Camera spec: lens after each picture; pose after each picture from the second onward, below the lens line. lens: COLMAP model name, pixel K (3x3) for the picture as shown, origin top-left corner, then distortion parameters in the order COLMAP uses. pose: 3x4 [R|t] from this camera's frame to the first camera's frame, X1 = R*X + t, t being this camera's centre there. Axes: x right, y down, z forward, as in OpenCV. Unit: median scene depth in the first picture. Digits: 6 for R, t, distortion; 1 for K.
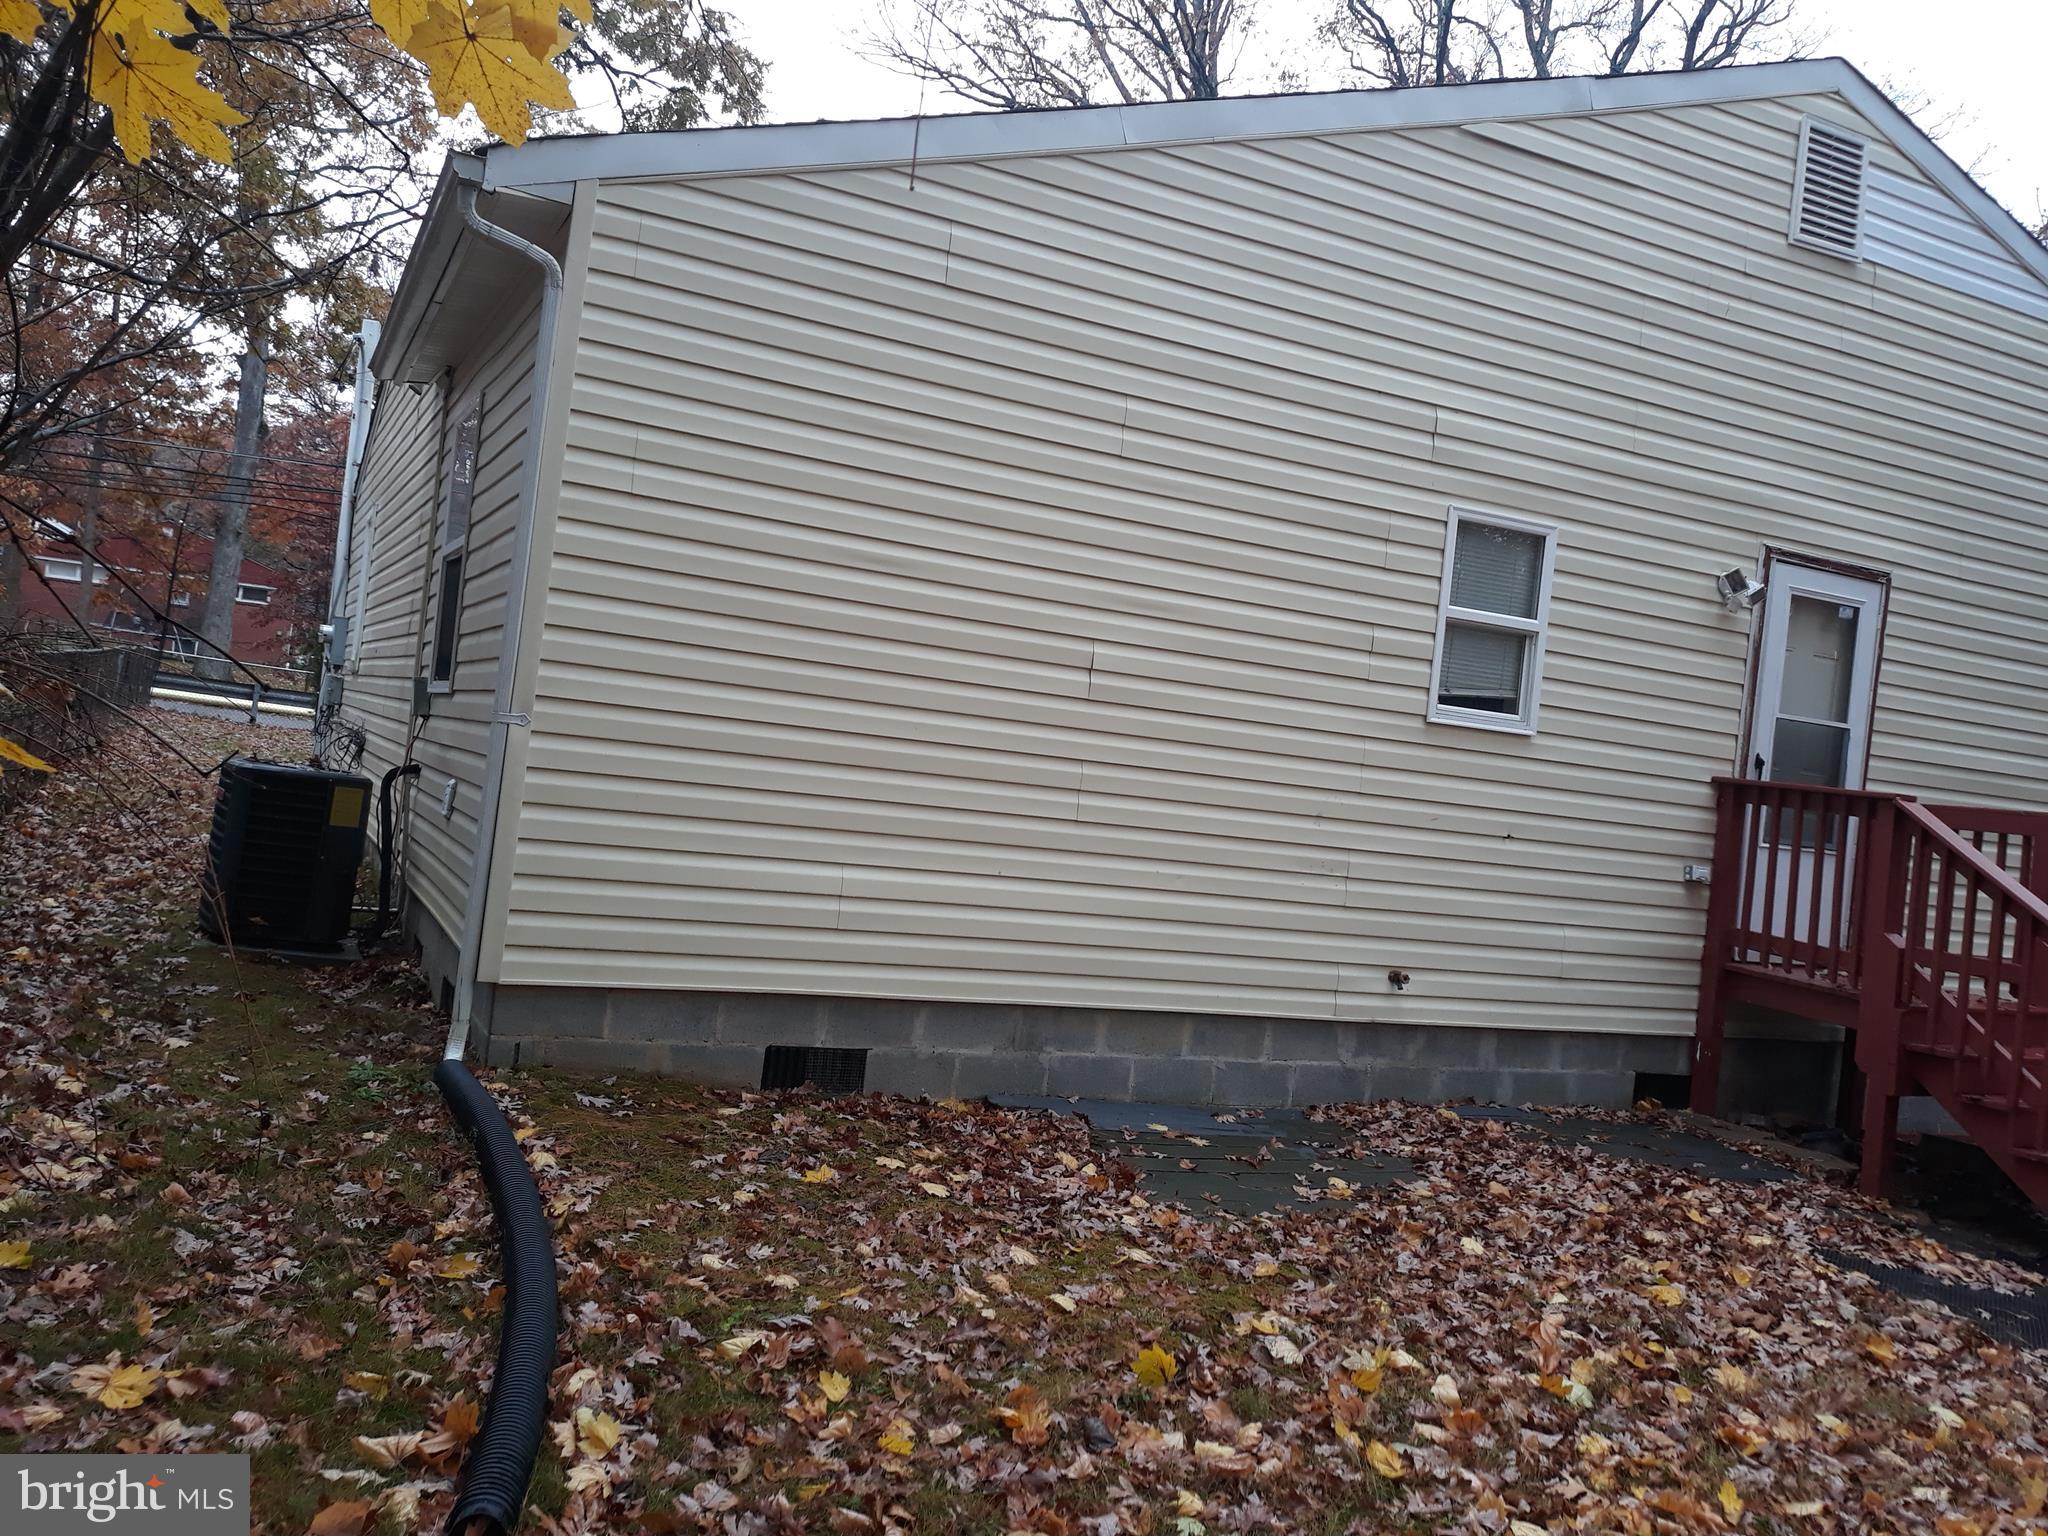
lens RADIAL K [[1669.0, 0, 1020.2], [0, 1669.0, 755.4], [0, 0, 1]] dist [0.103712, -0.251440]
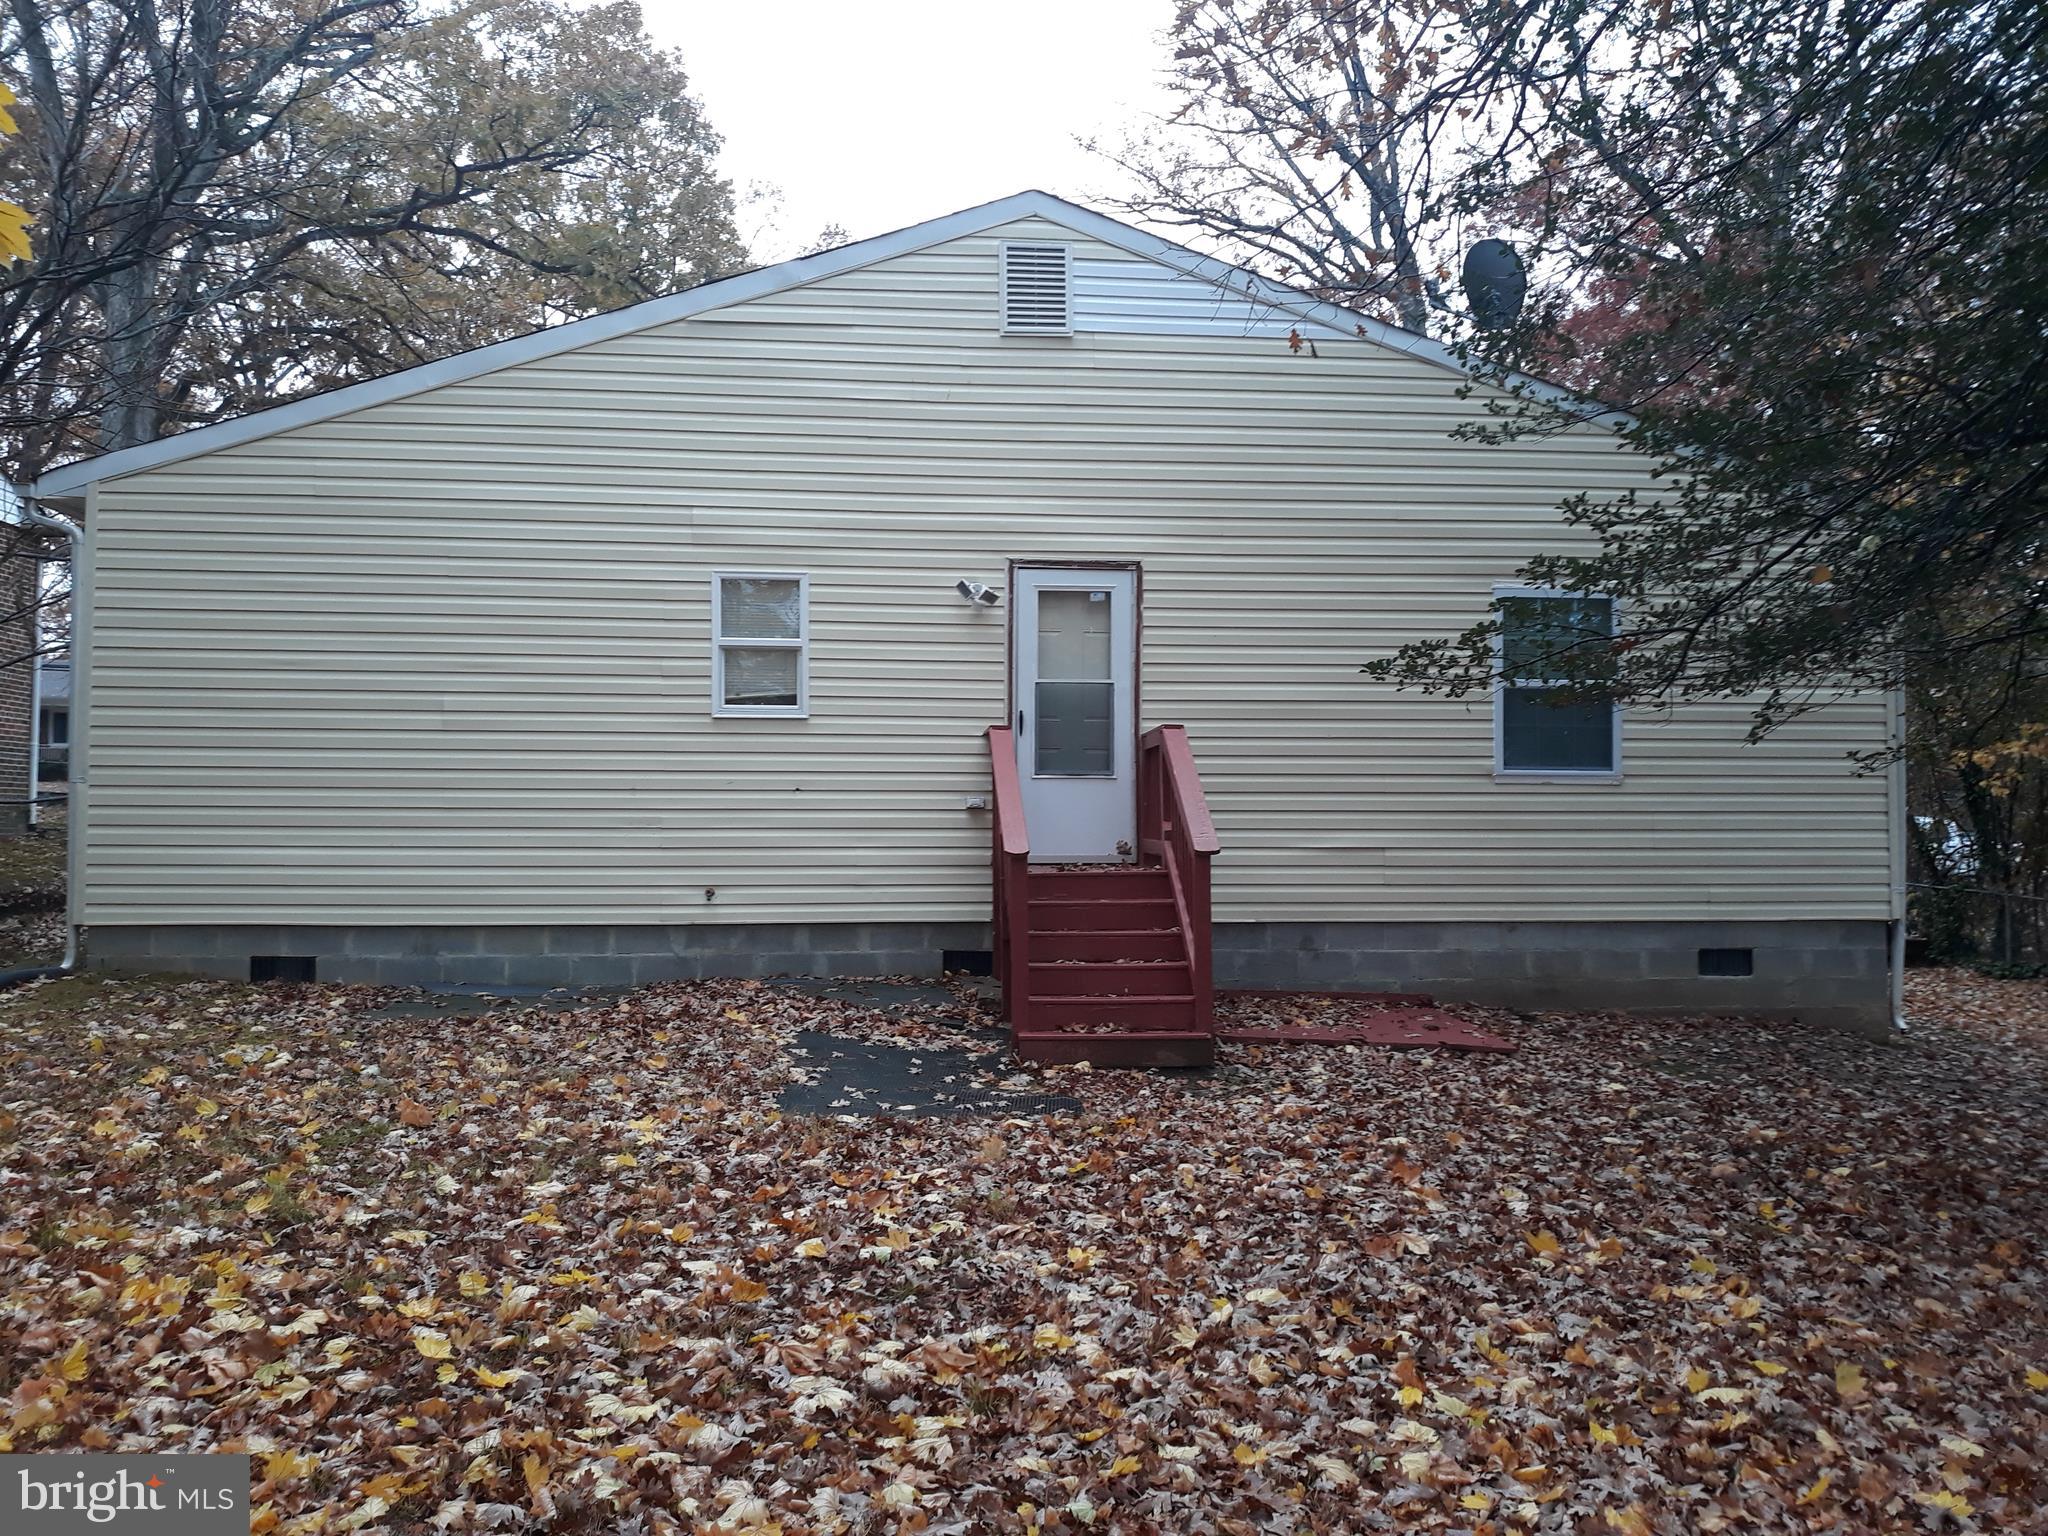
lens RADIAL K [[1669.0, 0, 1020.2], [0, 1669.0, 755.4], [0, 0, 1]] dist [0.103712, -0.251440]
pose [[0.946289, -0.116806, -0.301484, 0.848503], [0.104488, 0.992907, -0.056725, 0.112766], [0.305971, 0.022177, 0.951782, -0.284804]]
